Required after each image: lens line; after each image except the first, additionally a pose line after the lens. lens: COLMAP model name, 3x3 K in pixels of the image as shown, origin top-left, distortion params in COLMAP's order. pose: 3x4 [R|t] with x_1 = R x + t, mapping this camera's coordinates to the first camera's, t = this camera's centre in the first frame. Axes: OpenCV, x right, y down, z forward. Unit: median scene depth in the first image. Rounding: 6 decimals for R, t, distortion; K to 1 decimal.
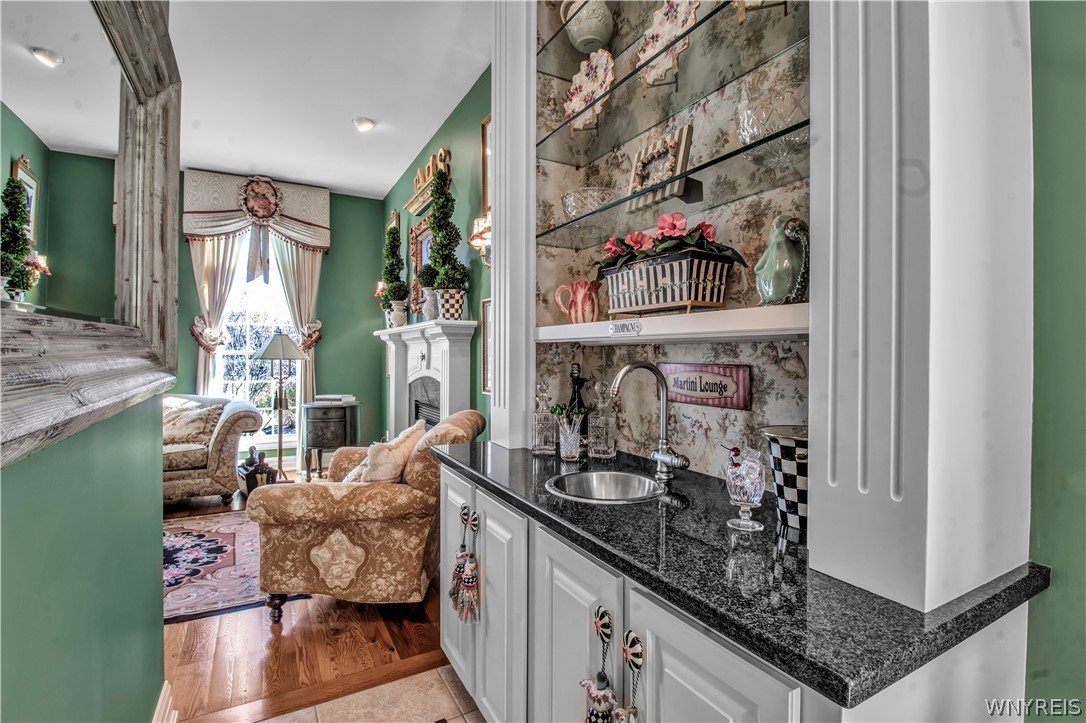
lens RADIAL K [[506.5, 0, 537.6], [0, 506.5, 358.8], [0, 0, 1]] dist [-0.004476, -0.000435]
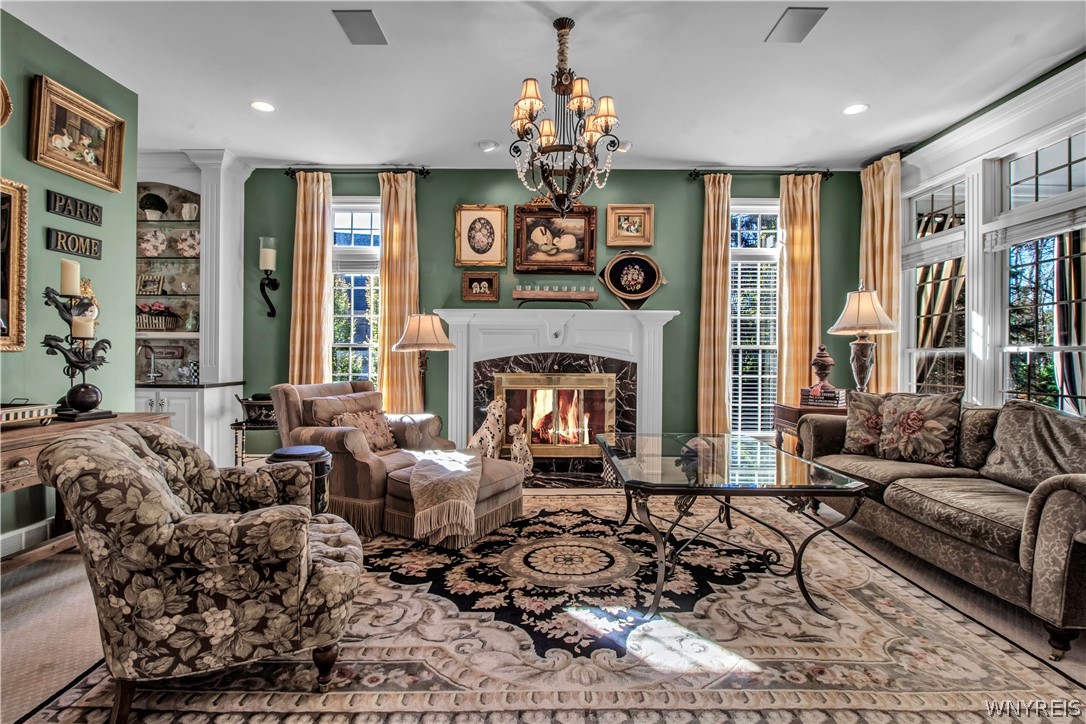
lens RADIAL K [[506.5, 0, 536.0], [0, 506.5, 356.2], [0, 0, 1]] dist [-0.004476, -0.000435]
pose [[0.488516, -0.006869, 0.872528, -1.539254], [-0.000938, 0.999964, 0.008397, 0.052816], [-0.872554, -0.004920, 0.488492, -3.043225]]
